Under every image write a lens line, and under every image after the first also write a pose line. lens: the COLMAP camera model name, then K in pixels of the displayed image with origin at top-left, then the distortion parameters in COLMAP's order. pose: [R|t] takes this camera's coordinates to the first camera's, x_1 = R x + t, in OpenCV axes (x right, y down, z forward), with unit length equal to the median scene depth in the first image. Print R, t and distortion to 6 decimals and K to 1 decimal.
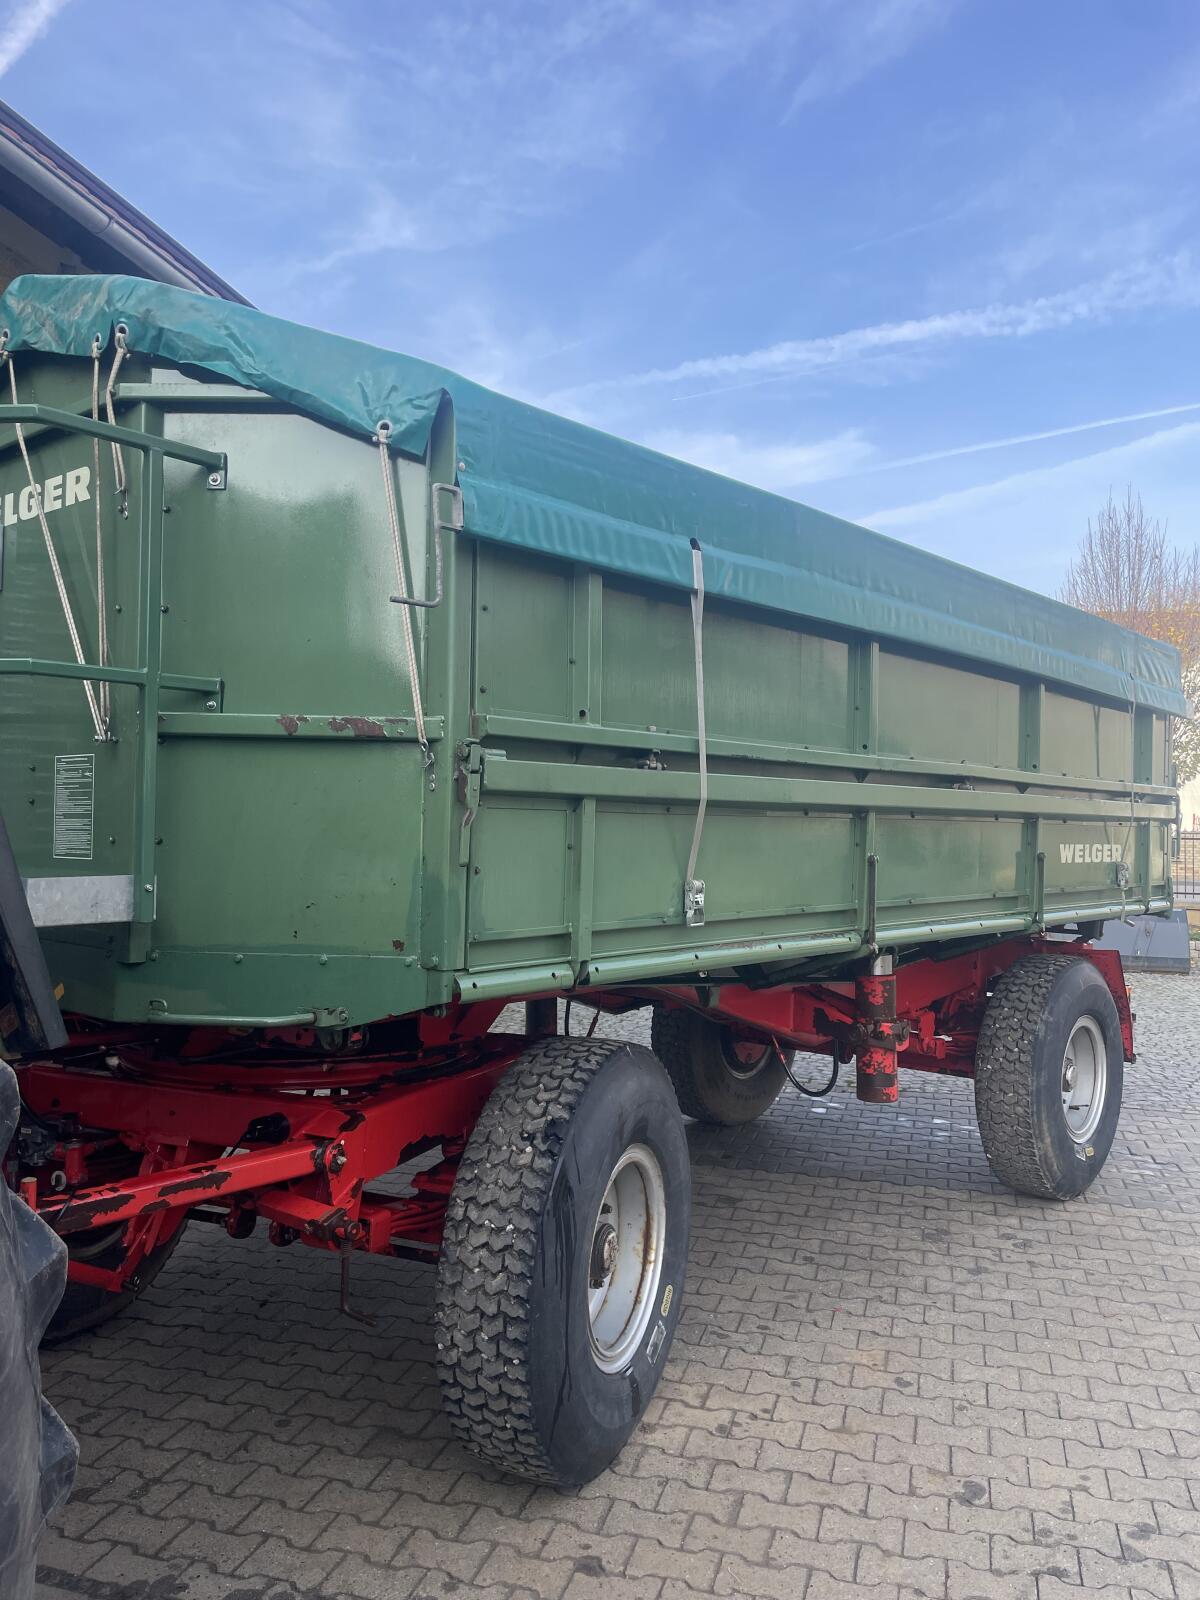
lens RADIAL K [[1205.2, 0, 600.0], [0, 1205.2, 800.0], [0, 0, 1]] dist [0.032542, -0.059304]
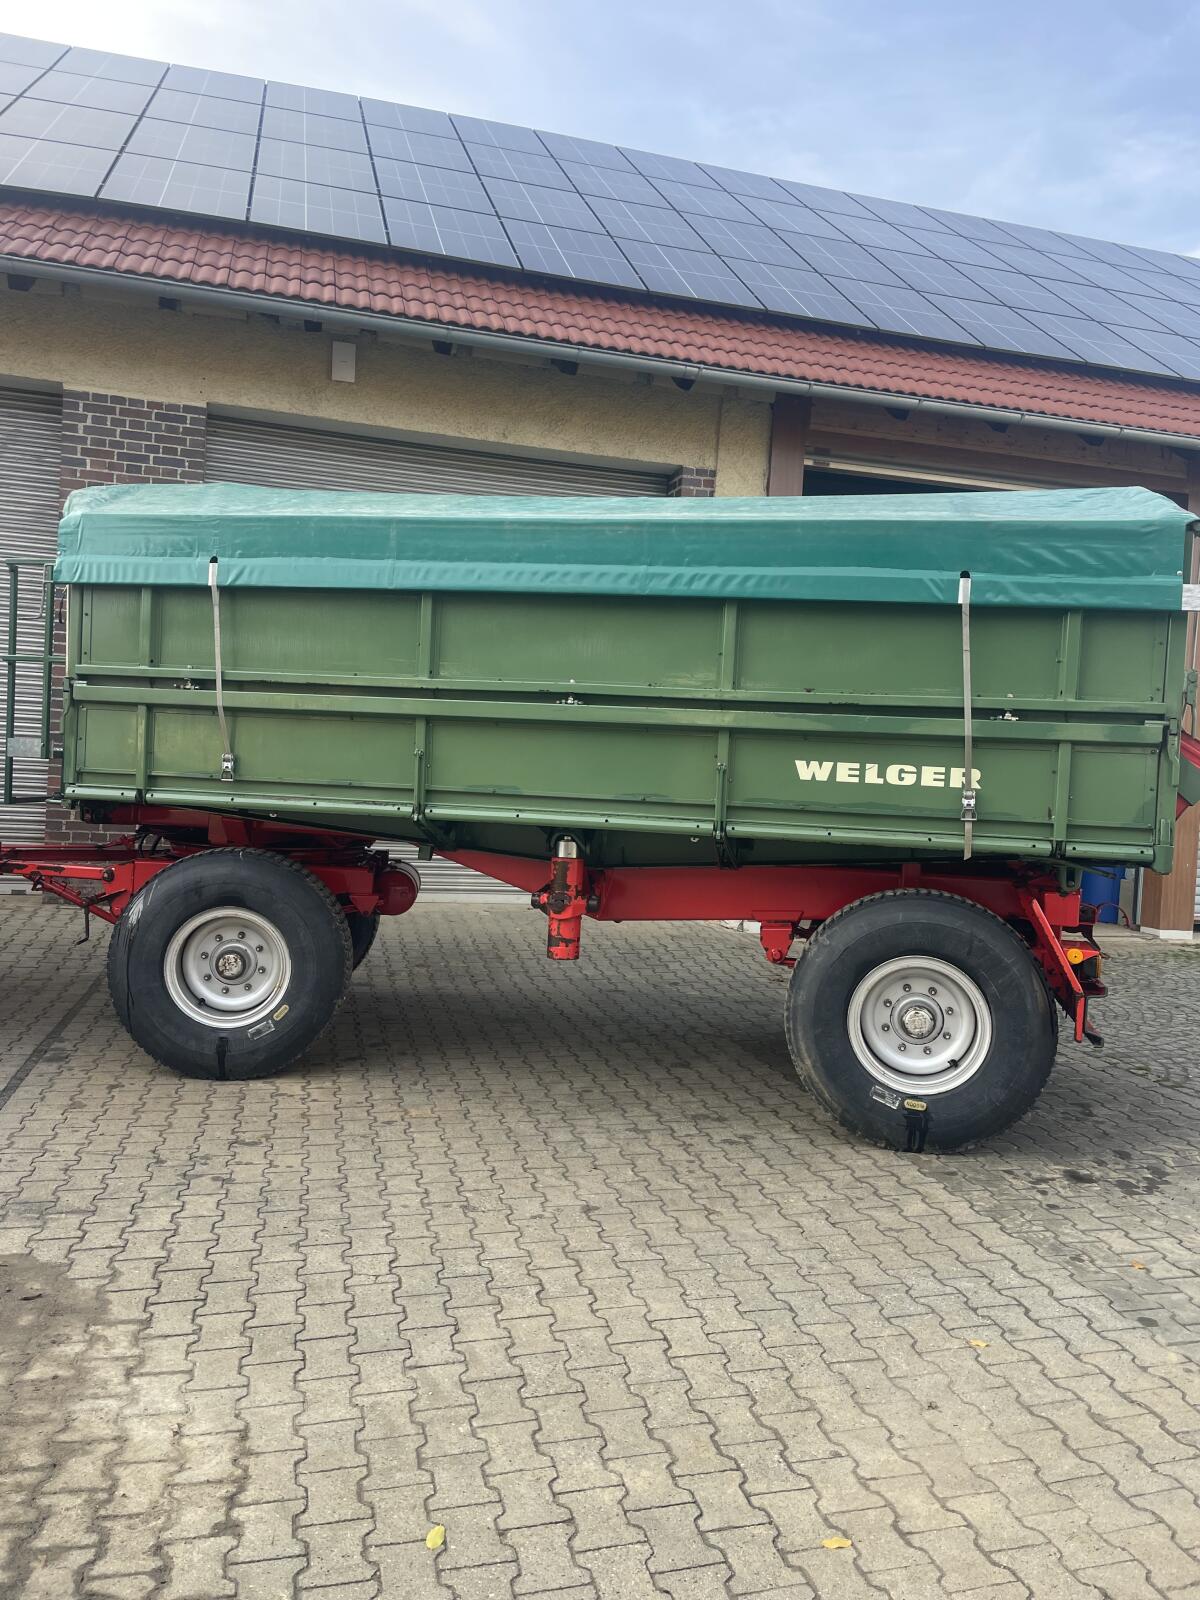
lens RADIAL K [[1087.1, 0, 599.2], [0, 1087.1, 813.1], [0, 0, 1]] dist [0.059097, -0.082329]
pose [[0.522306, 0.025704, -0.852371, 1.565872], [-0.028548, 0.999512, 0.012647, 0.108244], [0.852280, 0.017727, 0.522785, 0.582272]]
